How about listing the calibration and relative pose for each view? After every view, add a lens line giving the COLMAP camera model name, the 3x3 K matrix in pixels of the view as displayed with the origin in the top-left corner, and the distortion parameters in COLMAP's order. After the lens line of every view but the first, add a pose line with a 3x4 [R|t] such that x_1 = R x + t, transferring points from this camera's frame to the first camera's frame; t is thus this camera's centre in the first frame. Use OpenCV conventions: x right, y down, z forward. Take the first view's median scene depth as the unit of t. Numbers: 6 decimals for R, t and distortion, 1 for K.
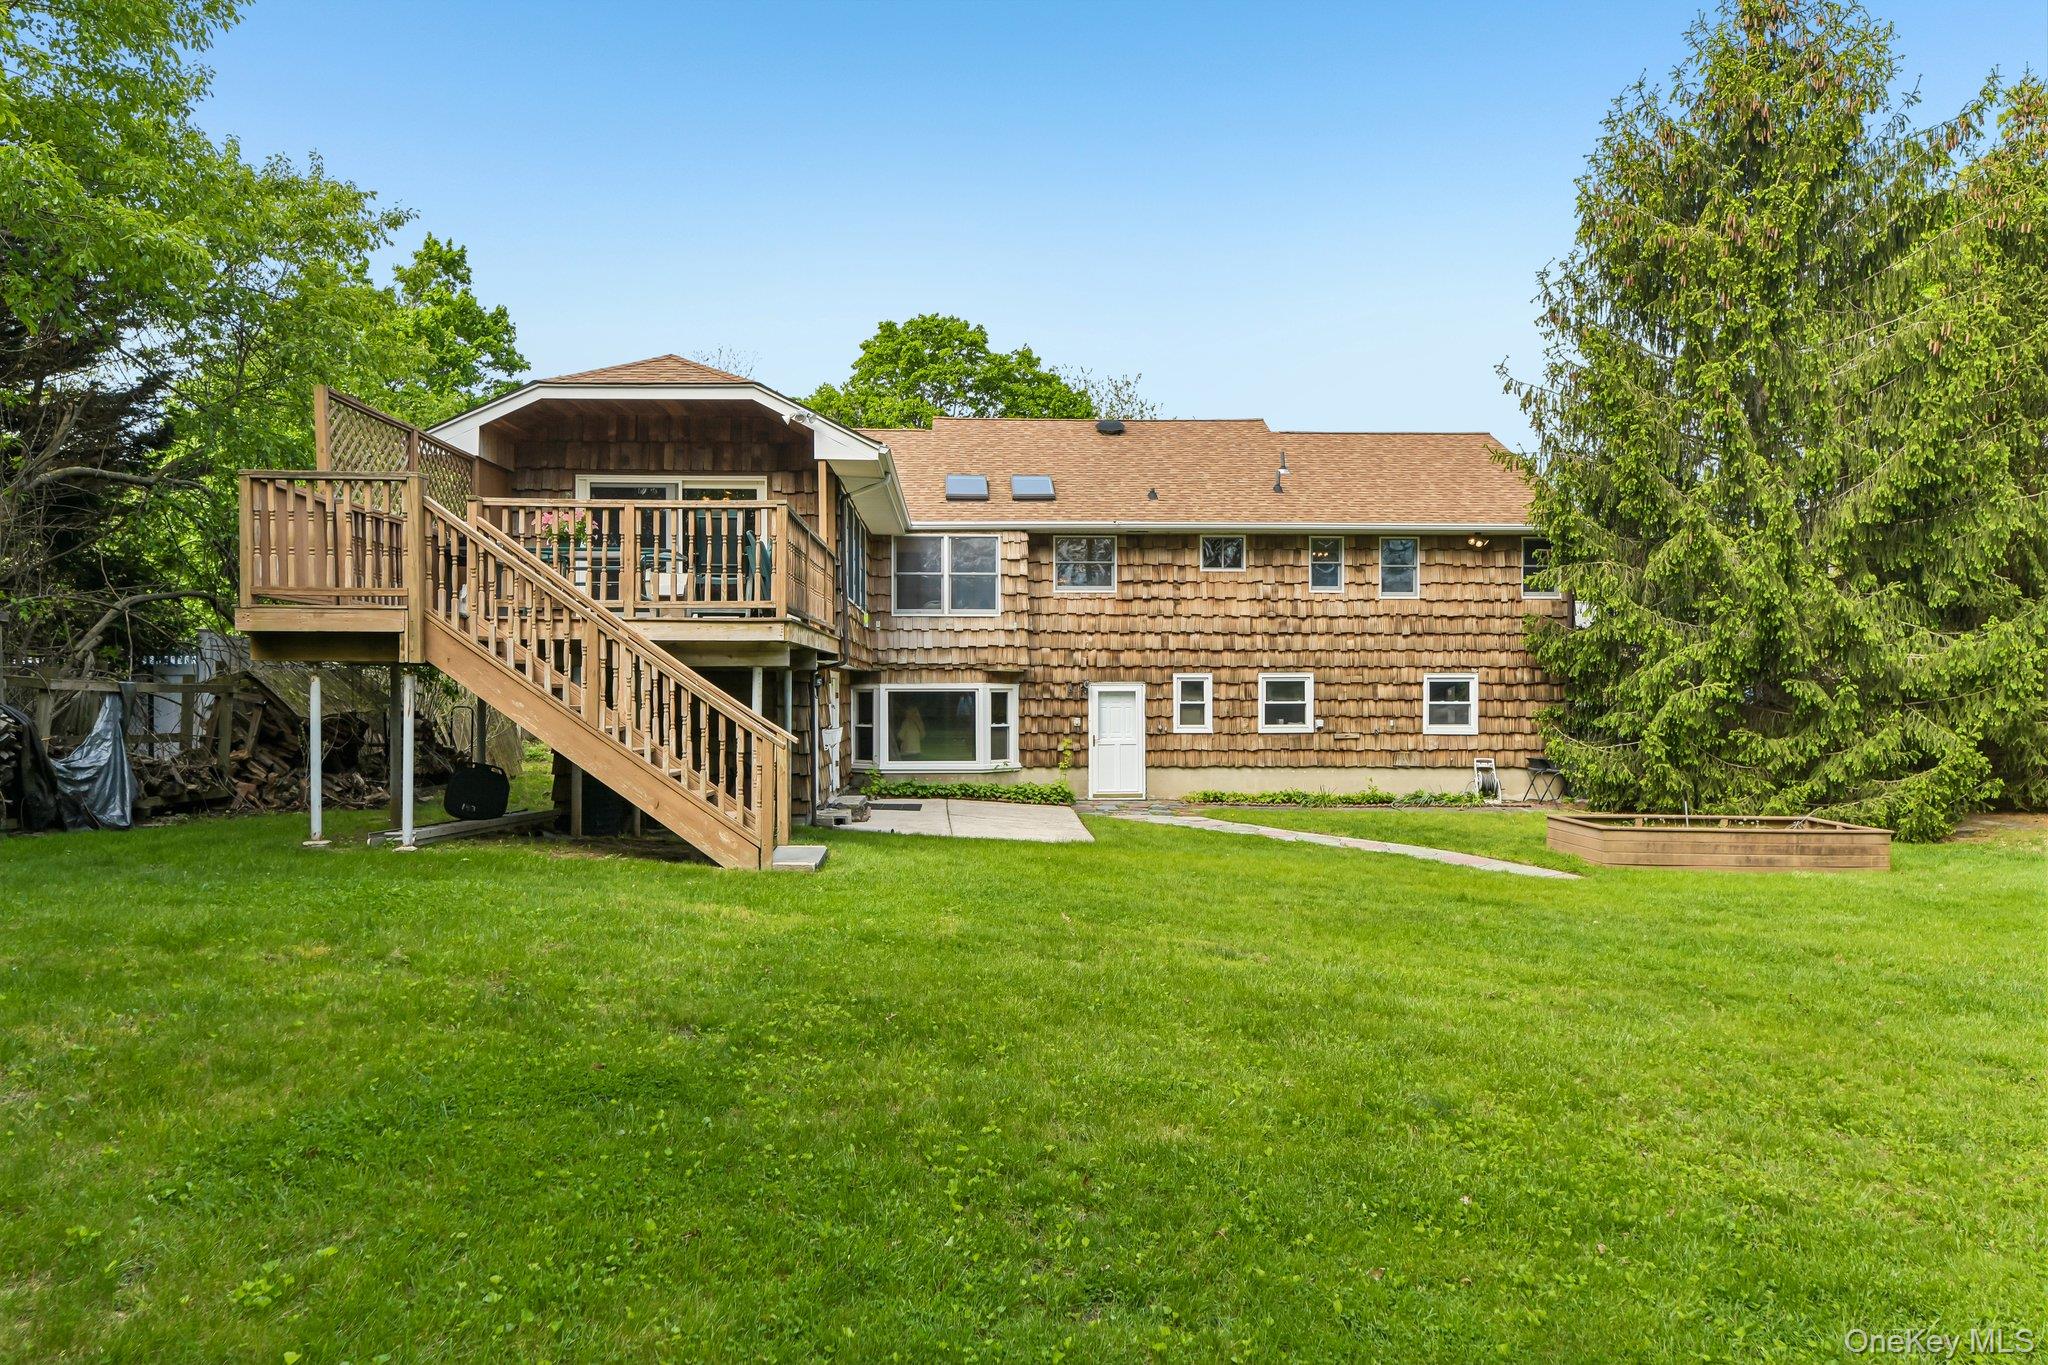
lens RADIAL K [[1307.6, 0, 1023.6], [0, 1307.6, 681.5], [0, 0, 1]] dist [0.005443, 0.003355]
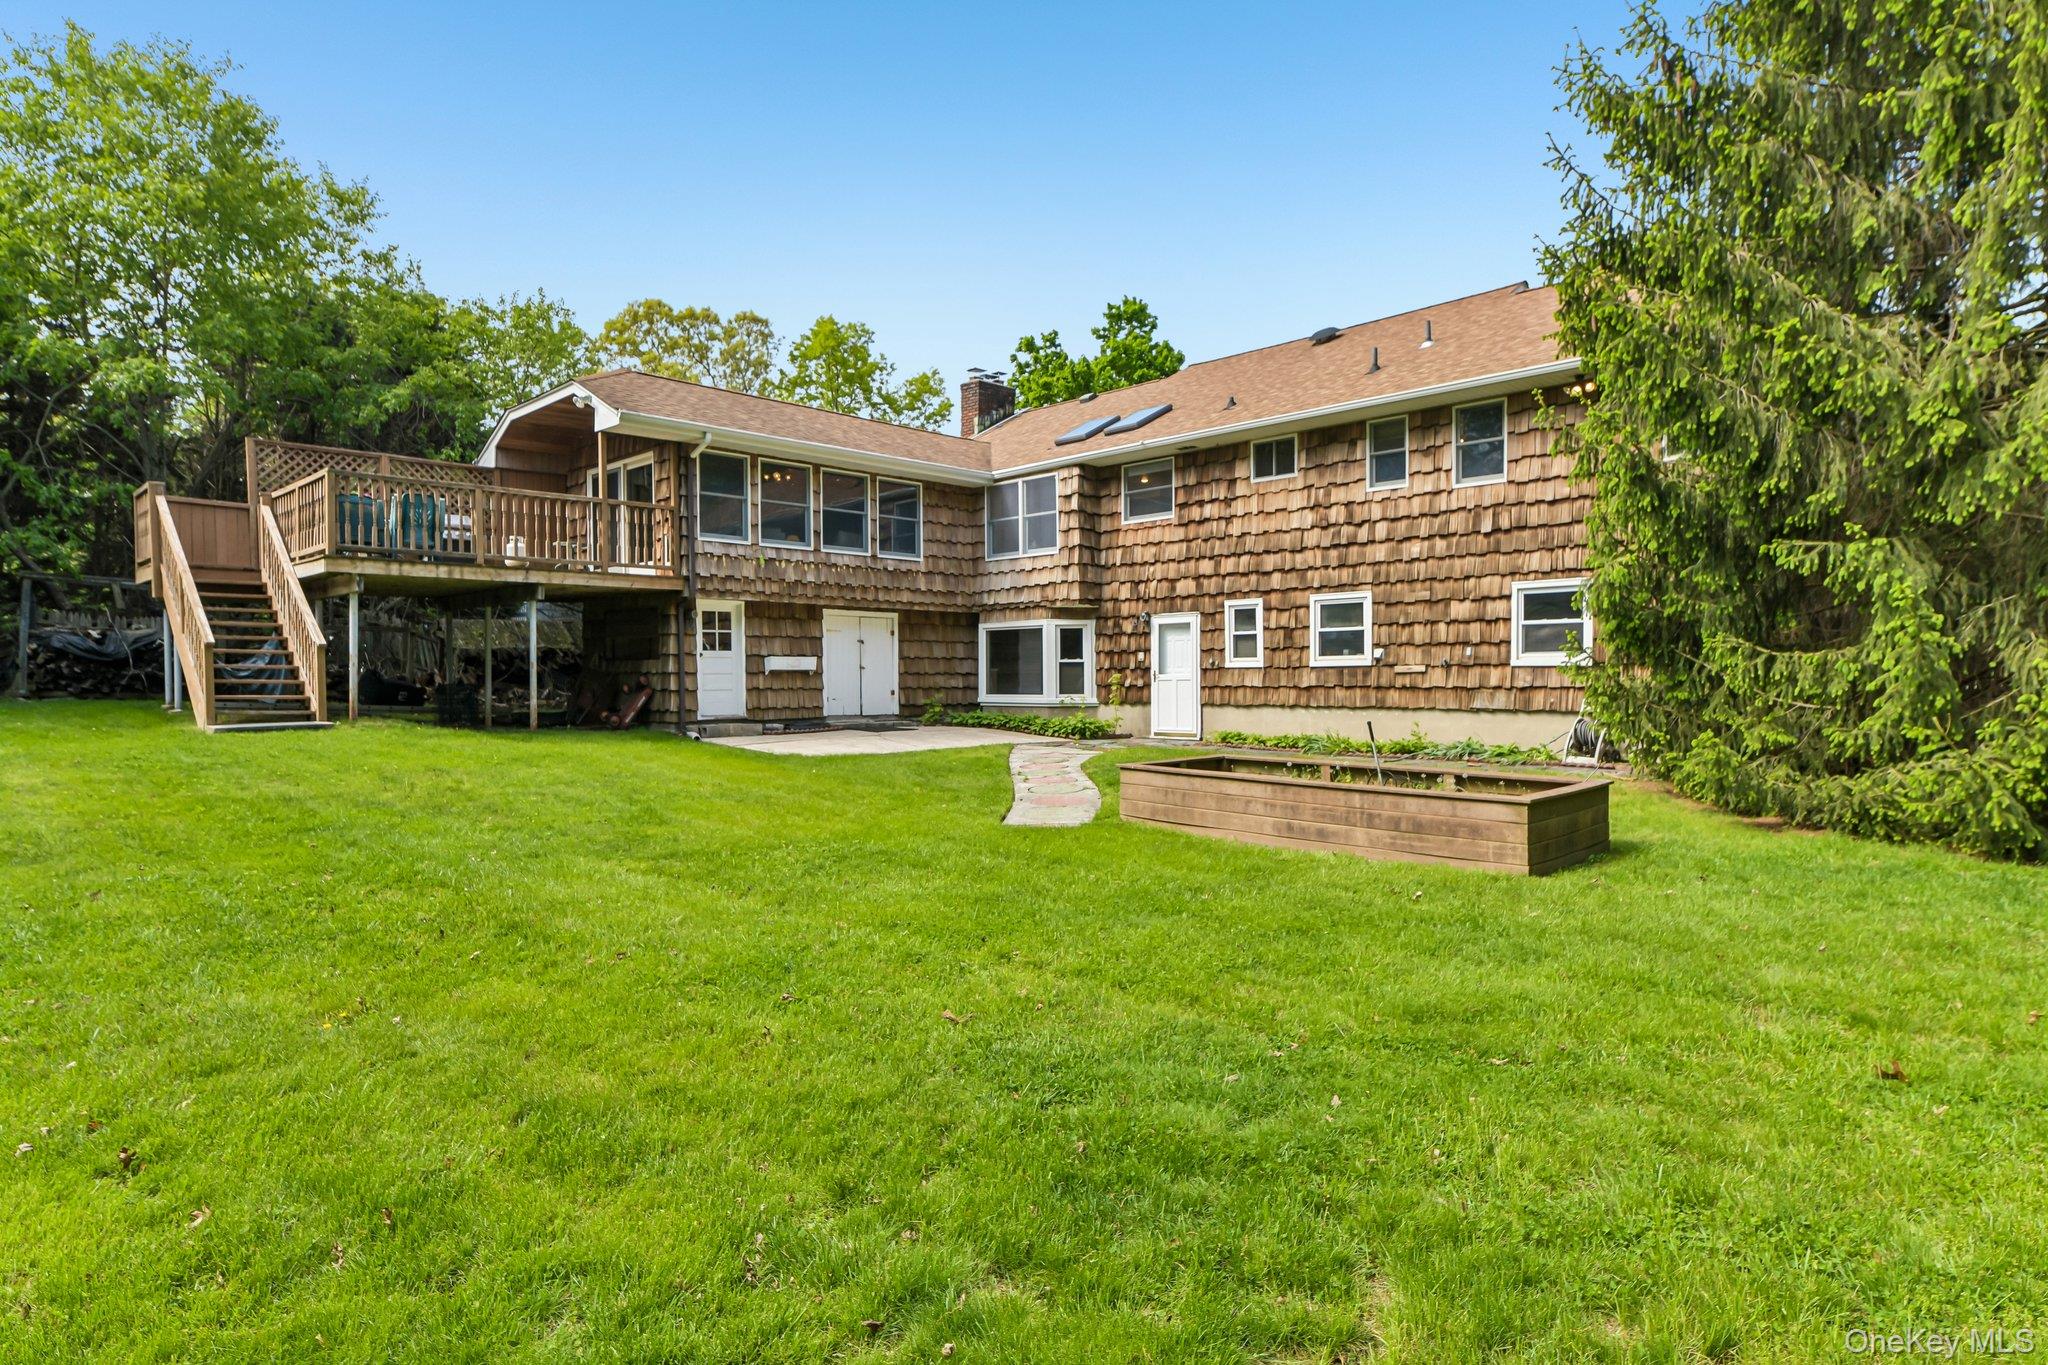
lens RADIAL K [[1158.3, 0, 1023.2], [0, 1158.3, 692.2], [0, 0, 1]] dist [0.003612, -0.000690]
pose [[0.663897, 0.004955, -0.747808, 0.615576], [0.012046, 0.999777, 0.017319, 0.040869], [0.747727, -0.020506, 0.663689, 0.367591]]
